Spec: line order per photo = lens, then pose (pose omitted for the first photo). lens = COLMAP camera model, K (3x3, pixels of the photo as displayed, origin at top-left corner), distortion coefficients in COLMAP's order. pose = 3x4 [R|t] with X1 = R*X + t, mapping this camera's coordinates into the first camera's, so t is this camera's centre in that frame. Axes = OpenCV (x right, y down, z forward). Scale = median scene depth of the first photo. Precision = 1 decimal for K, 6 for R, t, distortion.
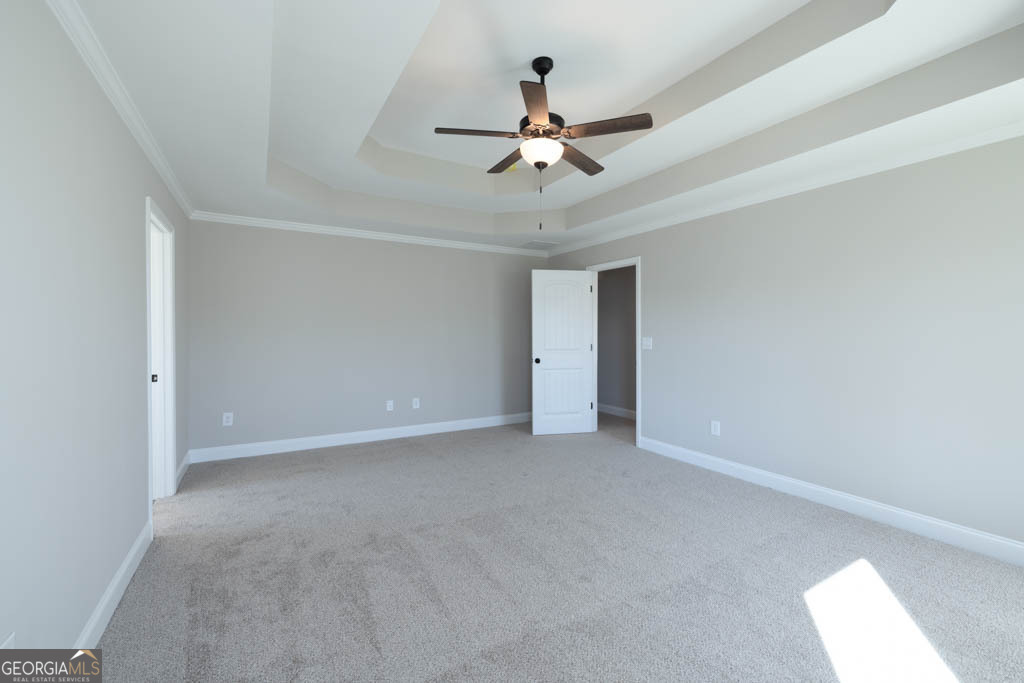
lens RADIAL K [[429.0, 0, 507.7], [0, 429.0, 334.4], [0, 0, 1]] dist [0.000978, 0.000673]
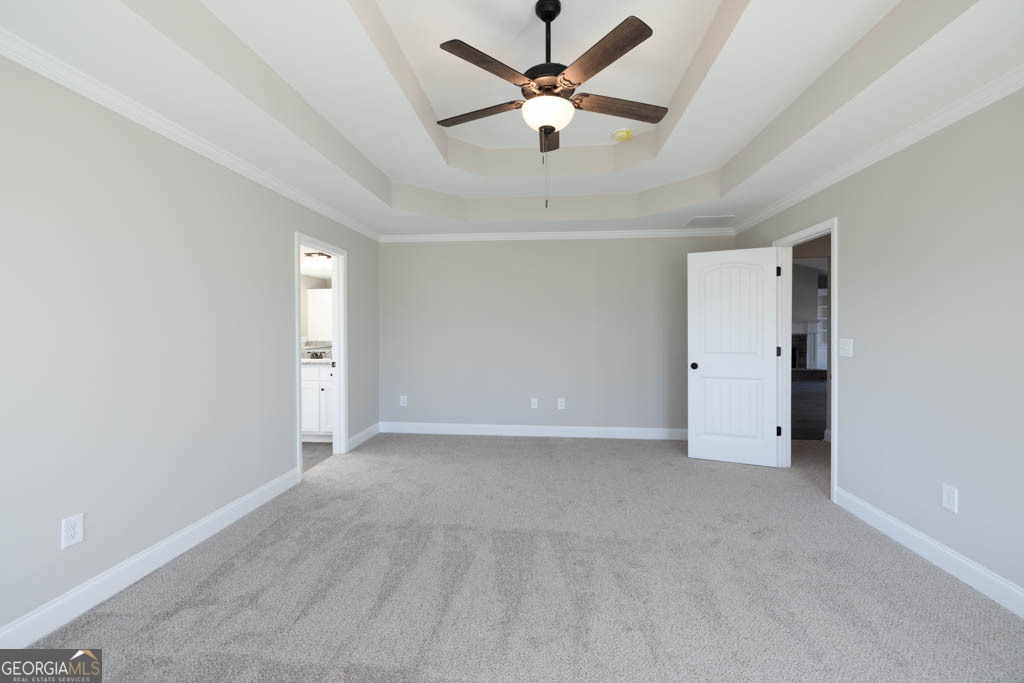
lens RADIAL K [[429.0, 0, 507.7], [0, 429.0, 334.4], [0, 0, 1]] dist [0.000978, 0.000673]
pose [[0.810522, 0.005782, -0.585680, 0.309814], [-0.003261, 0.999980, 0.005358, -0.001277], [0.585699, -0.002433, 0.810525, 0.170972]]
